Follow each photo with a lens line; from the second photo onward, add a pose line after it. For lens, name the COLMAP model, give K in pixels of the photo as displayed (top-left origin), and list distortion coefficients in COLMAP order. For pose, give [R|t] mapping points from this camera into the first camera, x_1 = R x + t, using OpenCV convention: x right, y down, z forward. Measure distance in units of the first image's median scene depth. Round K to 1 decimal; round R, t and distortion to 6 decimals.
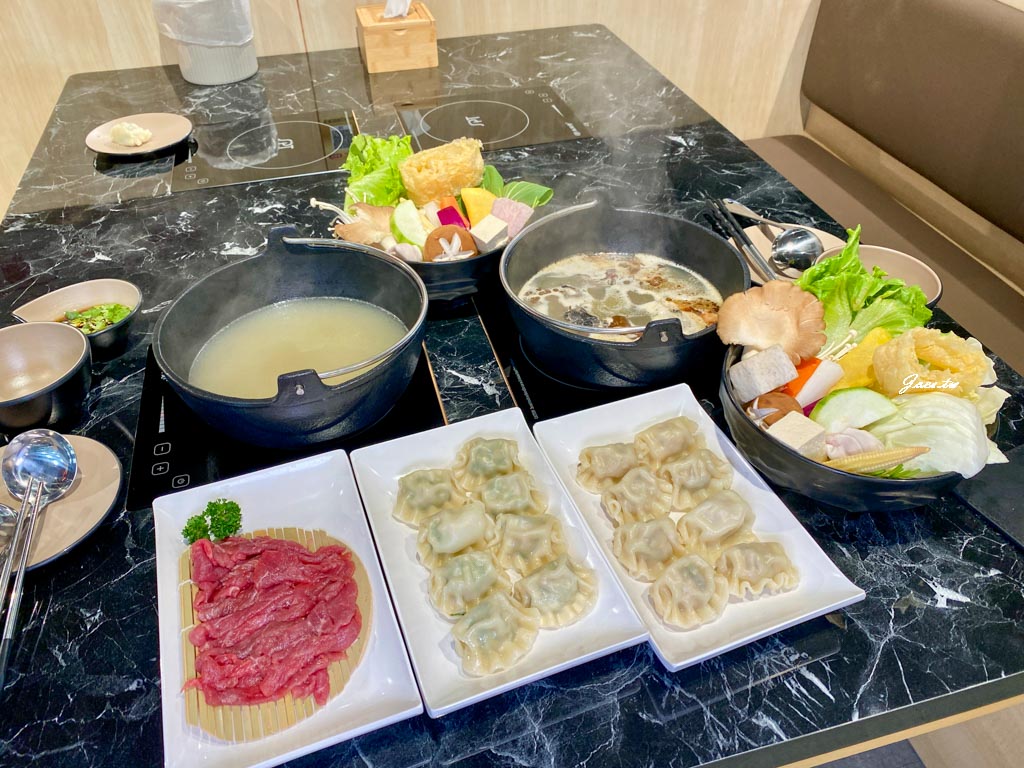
lens RADIAL K [[784.4, 0, 508.8], [0, 784.4, 383.9], [0, 0, 1]] dist [0.005929, -0.010020]
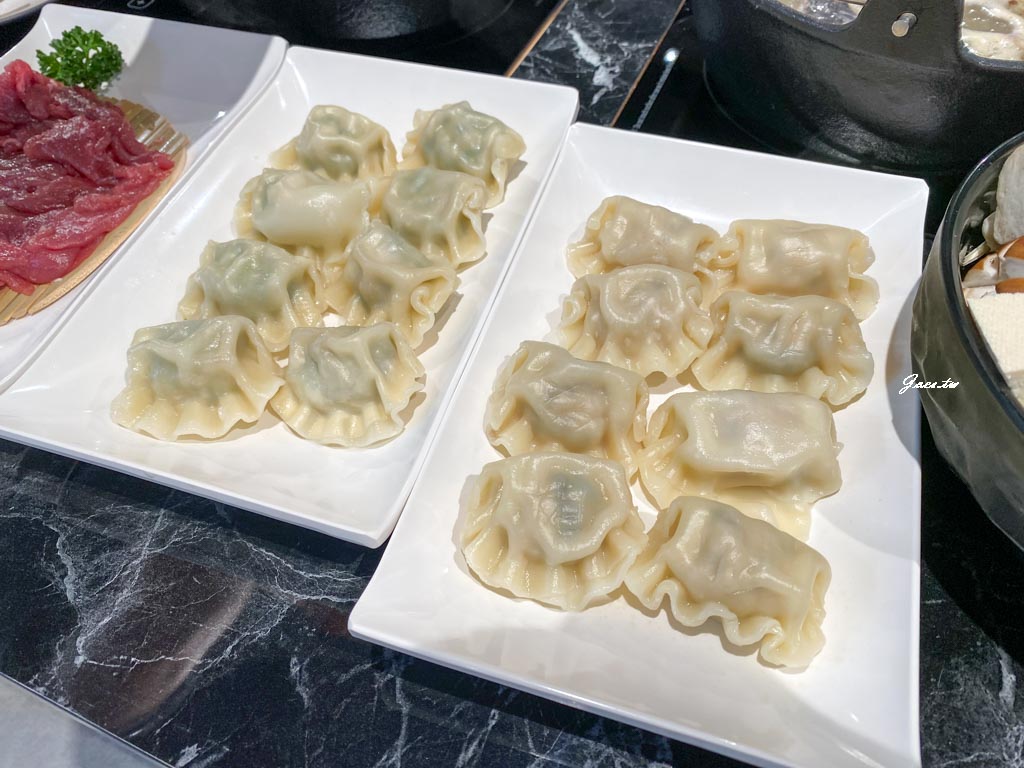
lens RADIAL K [[784.4, 0, 493.0], [0, 784.4, 401.7], [0, 0, 1]] dist [0.005929, -0.010020]
pose [[0.779105, 0.499844, -0.378355, 0.285133], [-0.392453, 0.859532, 0.327390, 0.062482], [0.488852, -0.106585, 0.865831, 0.517048]]
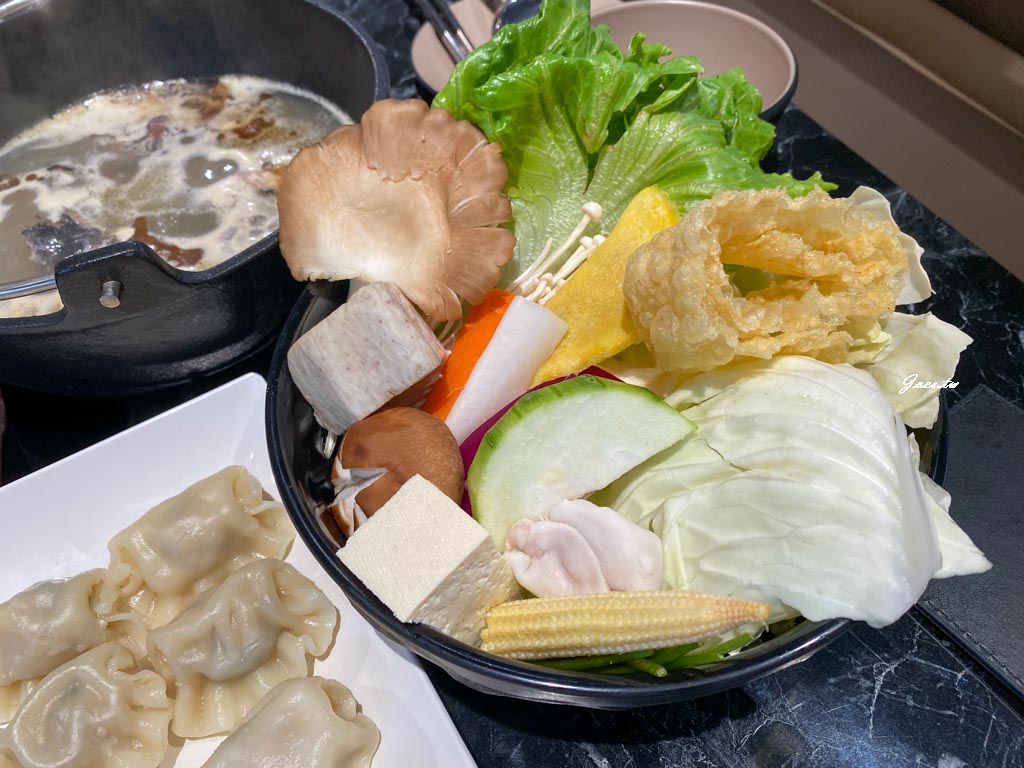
lens RADIAL K [[784.4, 0, 509.5], [0, 784.4, 383.5], [0, 0, 1]] dist [0.005929, -0.010020]
pose [[0.980714, -0.168107, 0.099700, 0.344038], [0.145094, 0.967971, 0.204891, -0.068160], [-0.130950, -0.186473, 0.973694, 0.596216]]
